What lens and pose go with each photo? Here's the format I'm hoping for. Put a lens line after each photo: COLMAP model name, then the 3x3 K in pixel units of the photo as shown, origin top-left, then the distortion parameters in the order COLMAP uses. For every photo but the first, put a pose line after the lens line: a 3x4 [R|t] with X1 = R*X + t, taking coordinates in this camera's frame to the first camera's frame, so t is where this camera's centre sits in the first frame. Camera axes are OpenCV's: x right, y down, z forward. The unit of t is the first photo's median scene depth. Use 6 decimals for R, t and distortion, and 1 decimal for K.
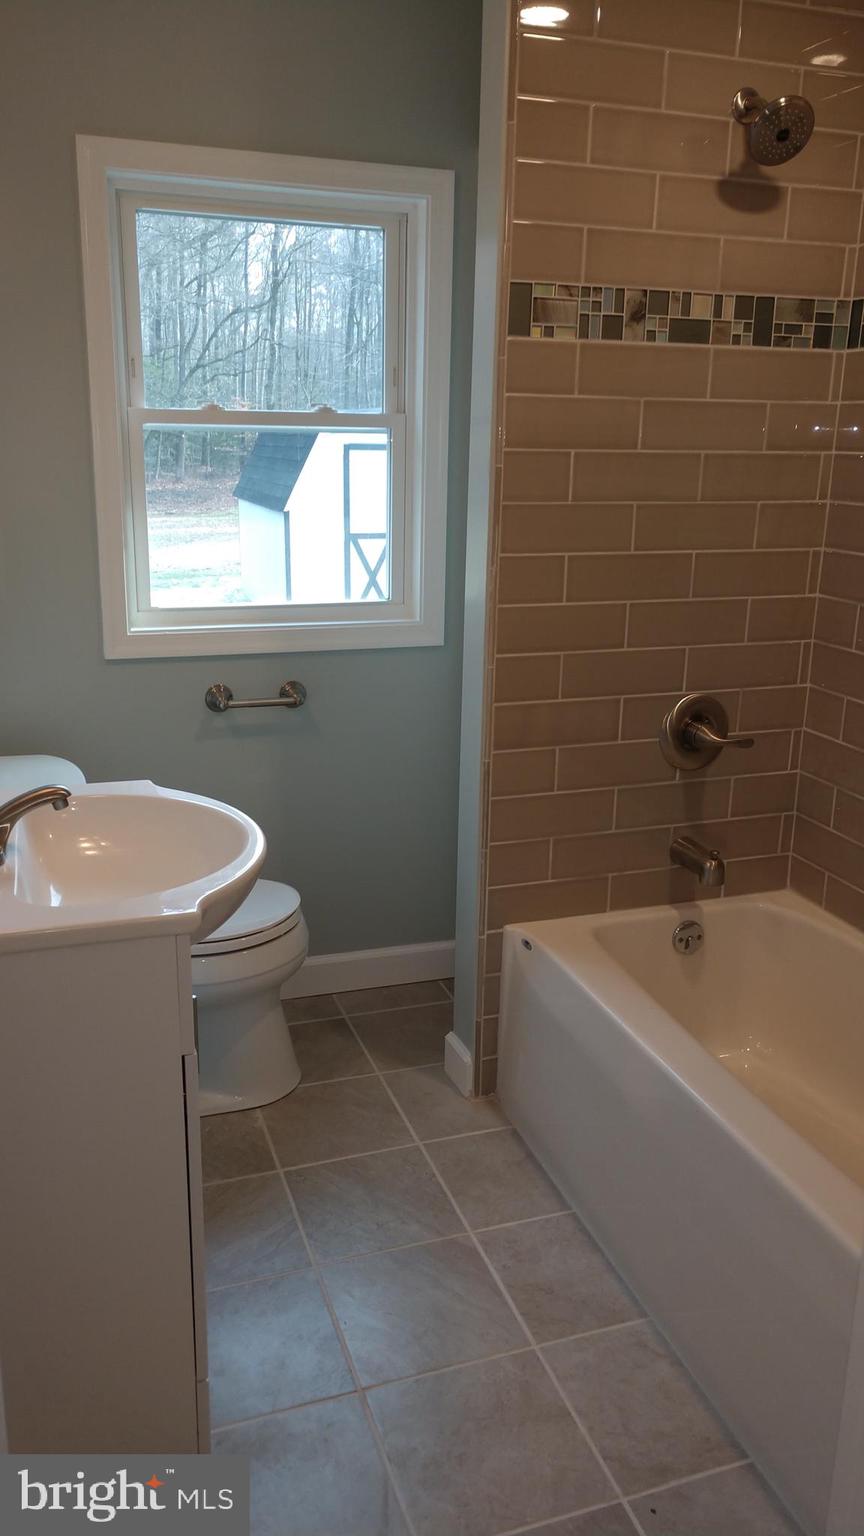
lens RADIAL K [[1165.2, 0, 432.2], [0, 1165.2, 772.0], [0, 0, 1]] dist [0.004971, 0.014716]
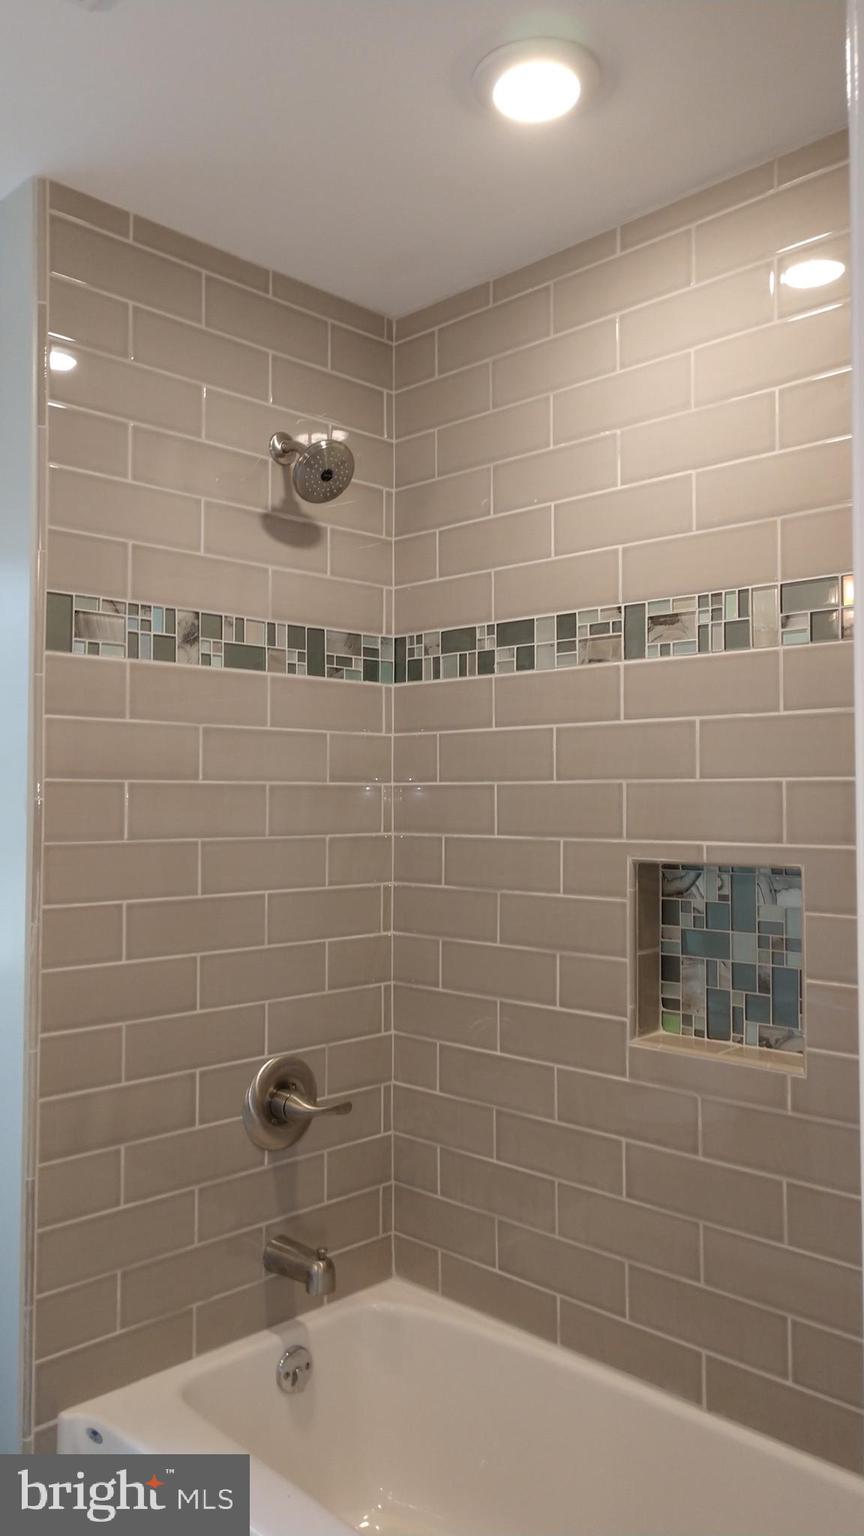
lens RADIAL K [[1165.2, 0, 432.2], [0, 1165.2, 772.0], [0, 0, 1]] dist [0.004971, 0.014716]
pose [[0.896241, -0.004174, 0.443547, -0.054018], [0.136804, 0.953810, -0.267453, -0.023204], [-0.421943, 0.300381, 0.855415, 0.169086]]
